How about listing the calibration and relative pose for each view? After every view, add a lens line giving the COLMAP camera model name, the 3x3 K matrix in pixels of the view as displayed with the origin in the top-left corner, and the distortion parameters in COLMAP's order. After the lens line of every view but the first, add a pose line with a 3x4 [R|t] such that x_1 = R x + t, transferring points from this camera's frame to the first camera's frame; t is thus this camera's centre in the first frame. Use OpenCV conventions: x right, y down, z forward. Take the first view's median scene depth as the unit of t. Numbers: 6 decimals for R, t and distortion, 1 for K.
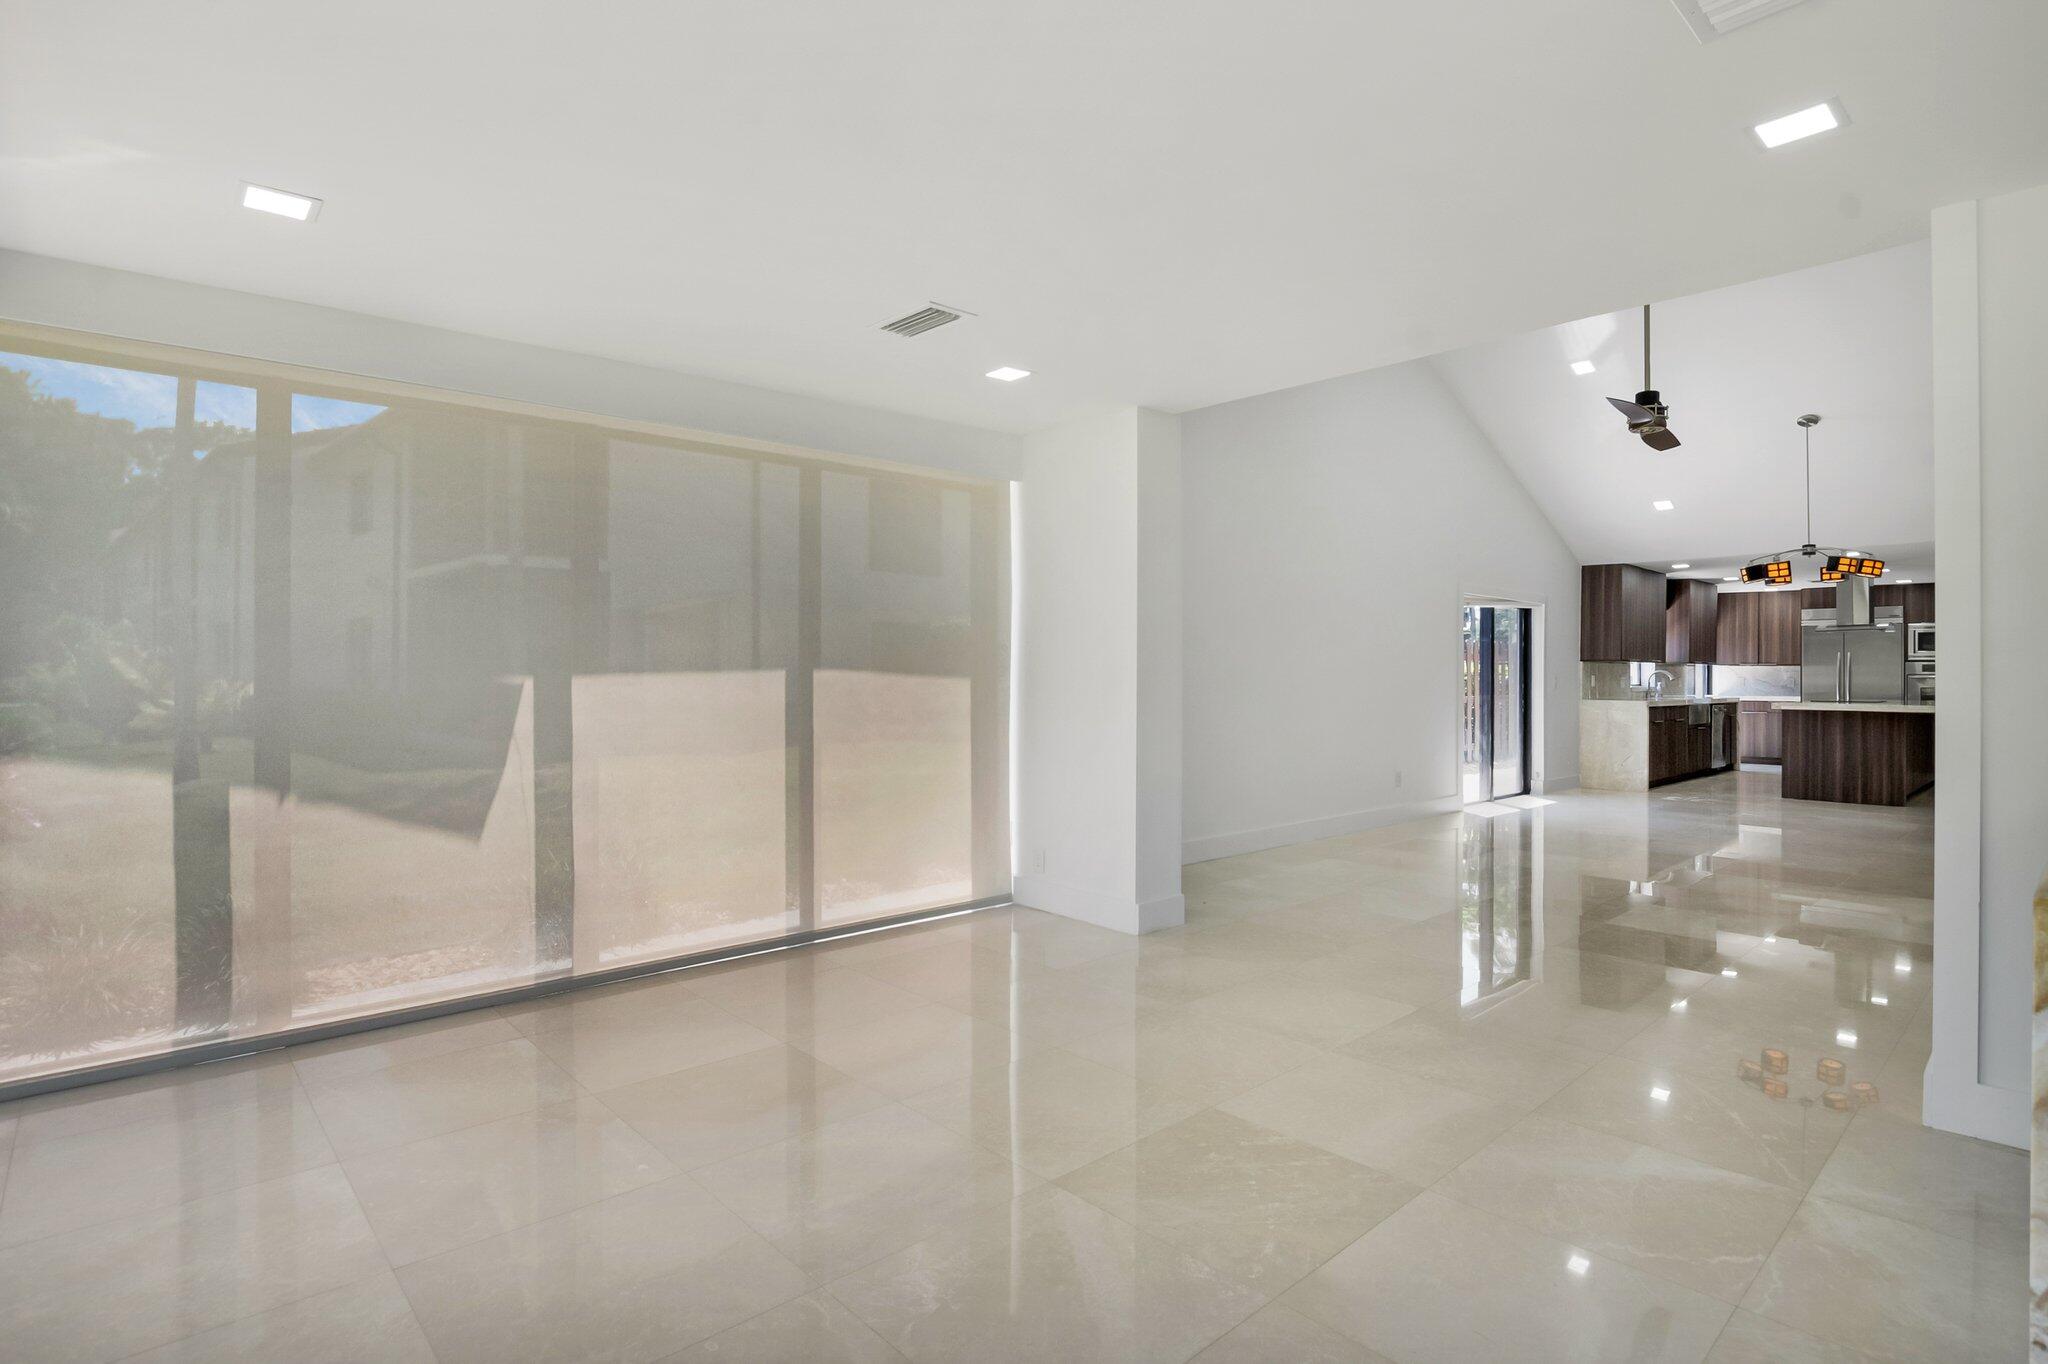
lens RADIAL K [[1041.3, 0, 1029.0], [0, 1041.3, 655.5], [0, 0, 1]] dist [-0.018516, 0.001235]
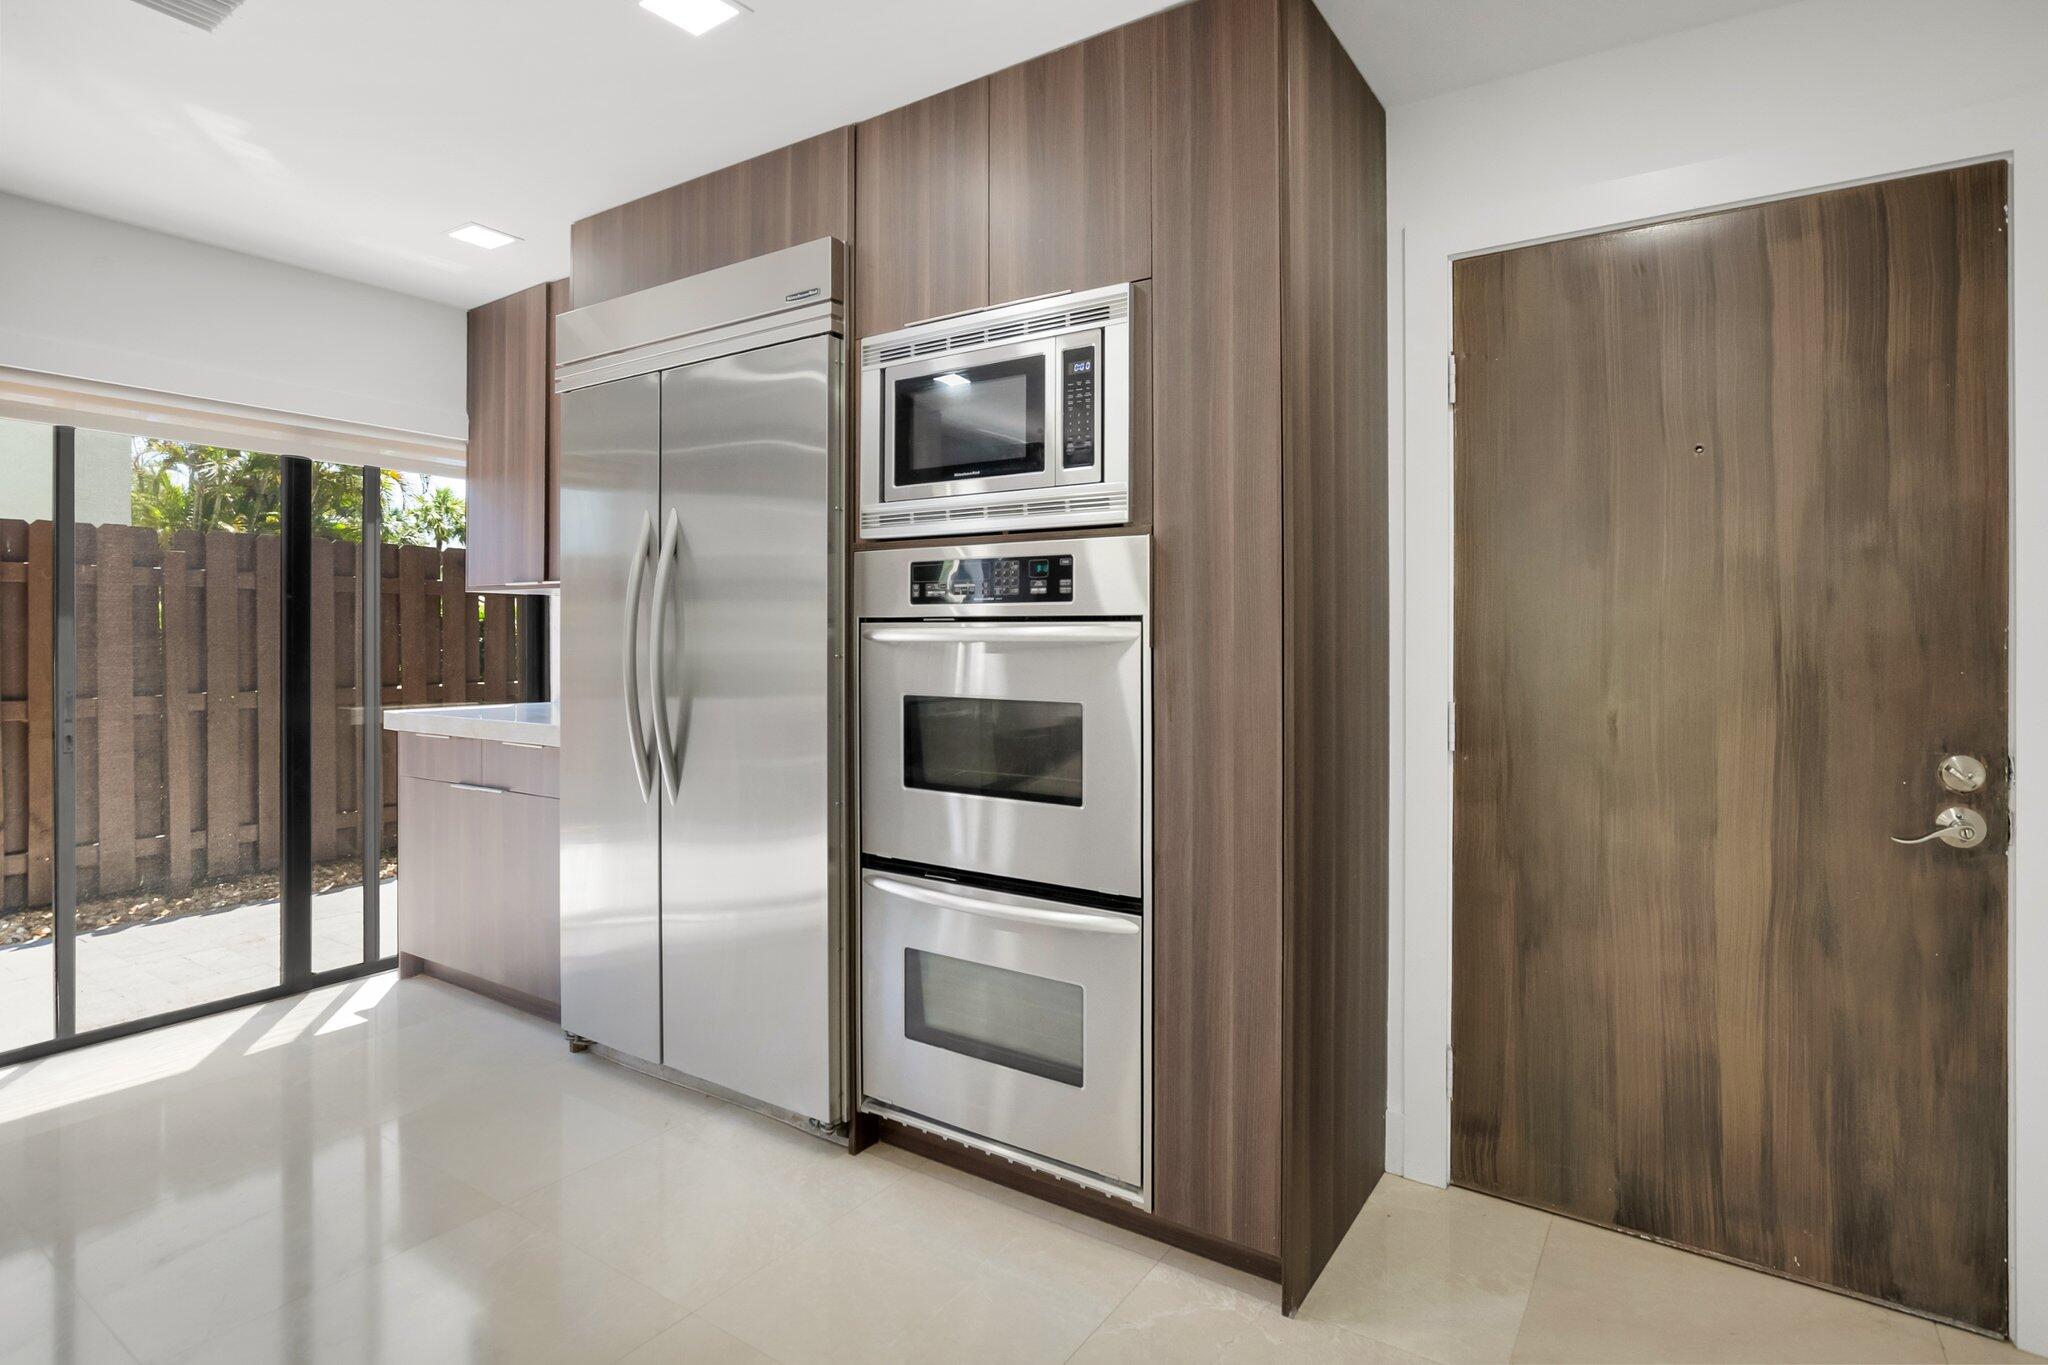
lens RADIAL K [[1033.8, 0, 1025.4], [0, 1033.8, 635.1], [0, 0, 1]] dist [-0.004778, -0.001380]
pose [[0.972984, -0.003816, 0.230840, 1.019964], [-0.000069, 0.999859, 0.016820, 0.021481], [-0.230872, -0.016382, 0.972846, 0.992132]]
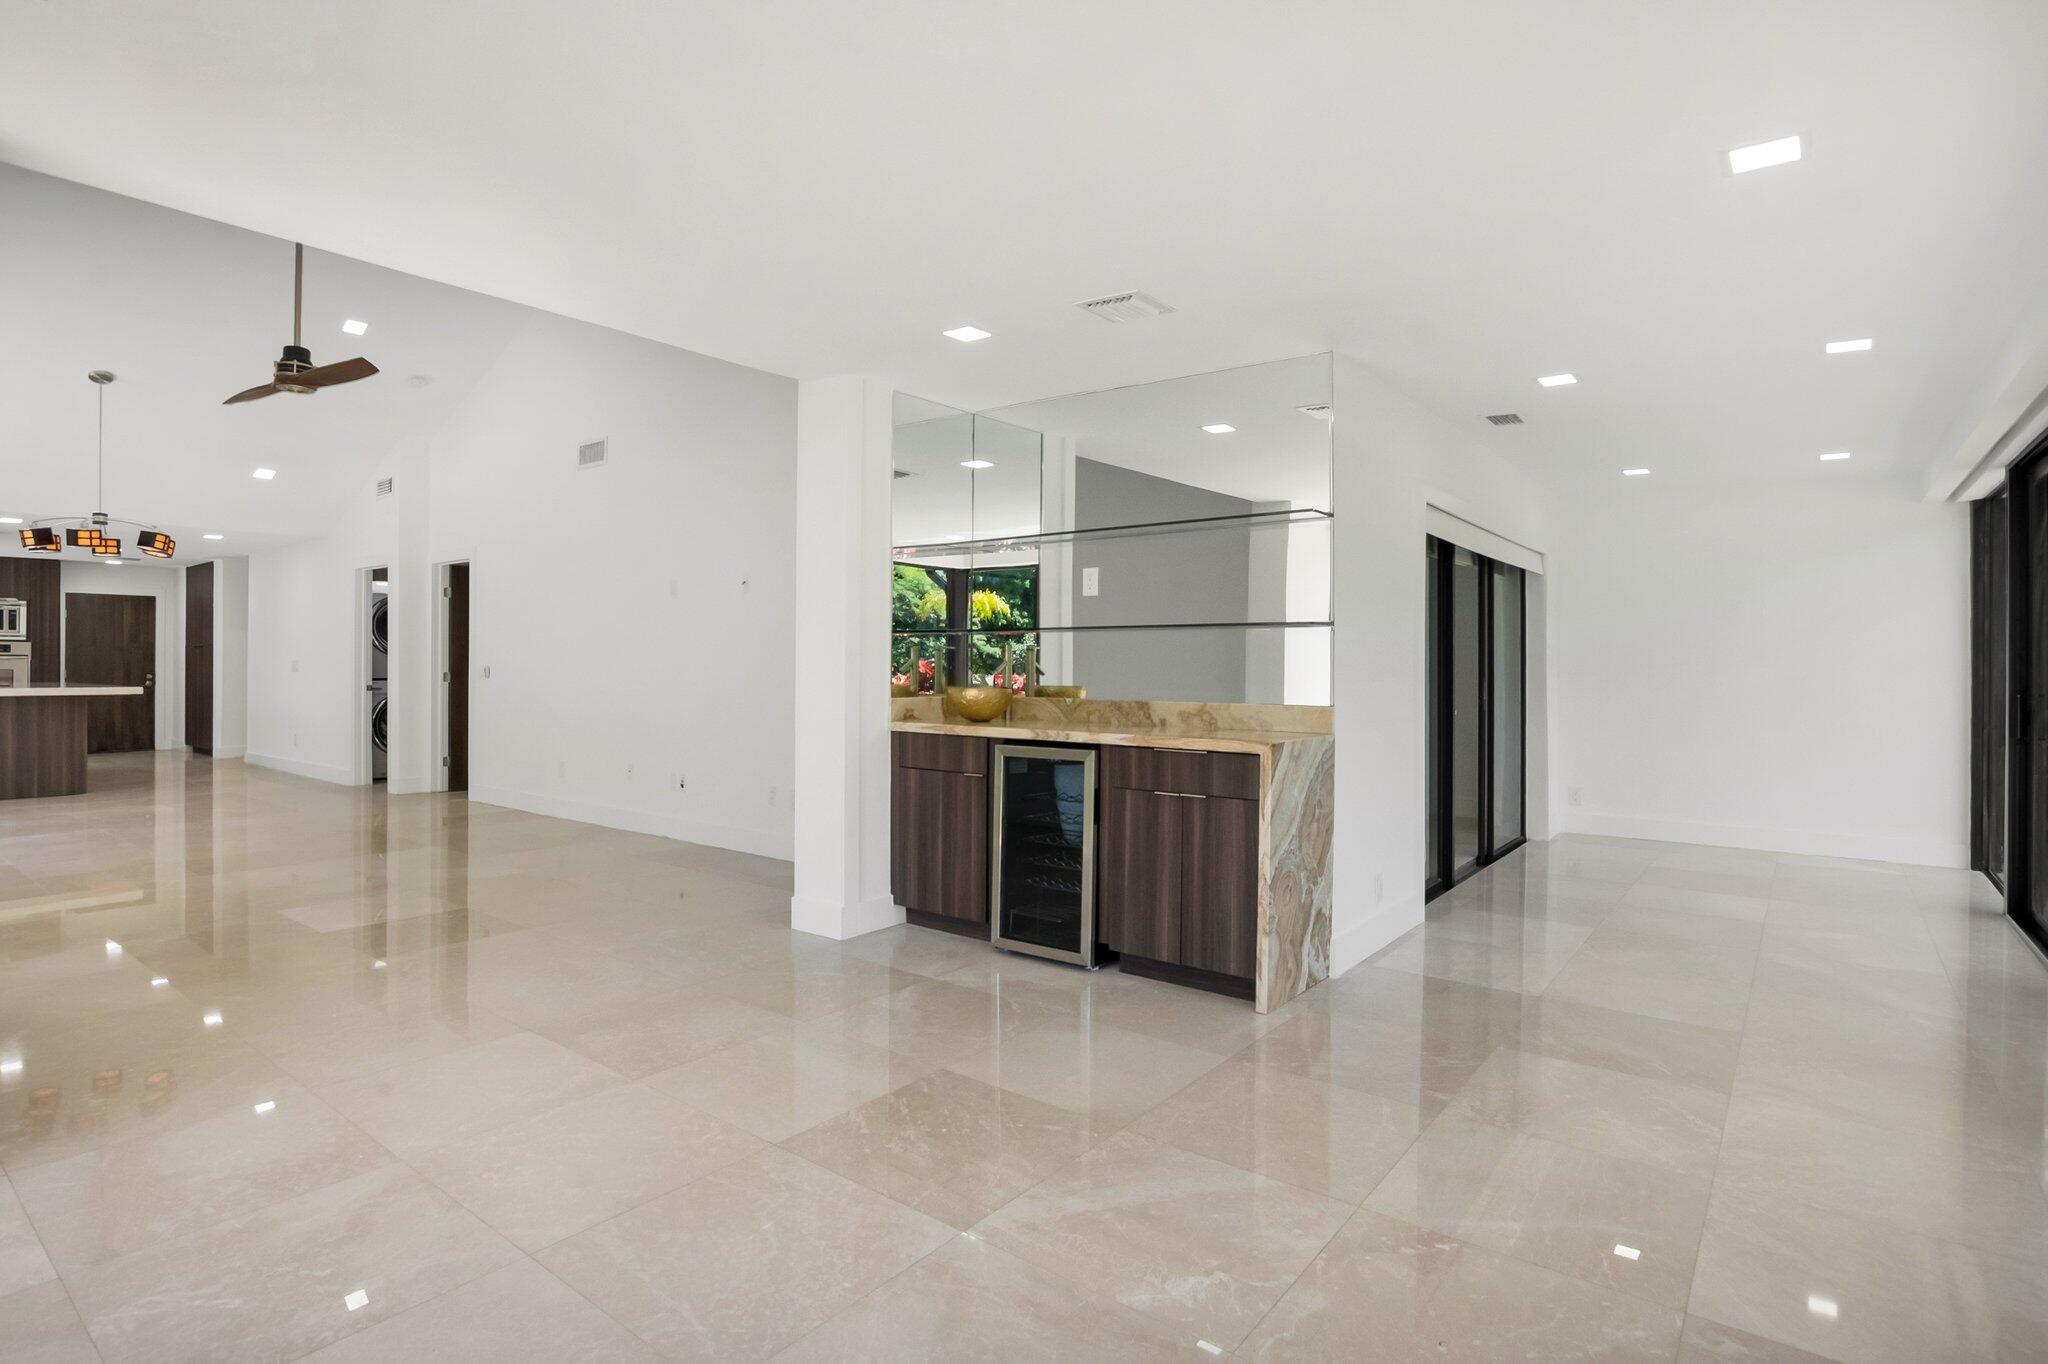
lens RADIAL K [[1049.5, 0, 1016.2], [0, 1049.5, 647.3], [0, 0, 1]] dist [-0.045904, 0.025516]
pose [[-0.146761, 0.008477, 0.989136, -0.199904], [-0.019808, 0.999738, -0.011507, 0.004280], [-0.988974, -0.021282, -0.146554, 0.251900]]
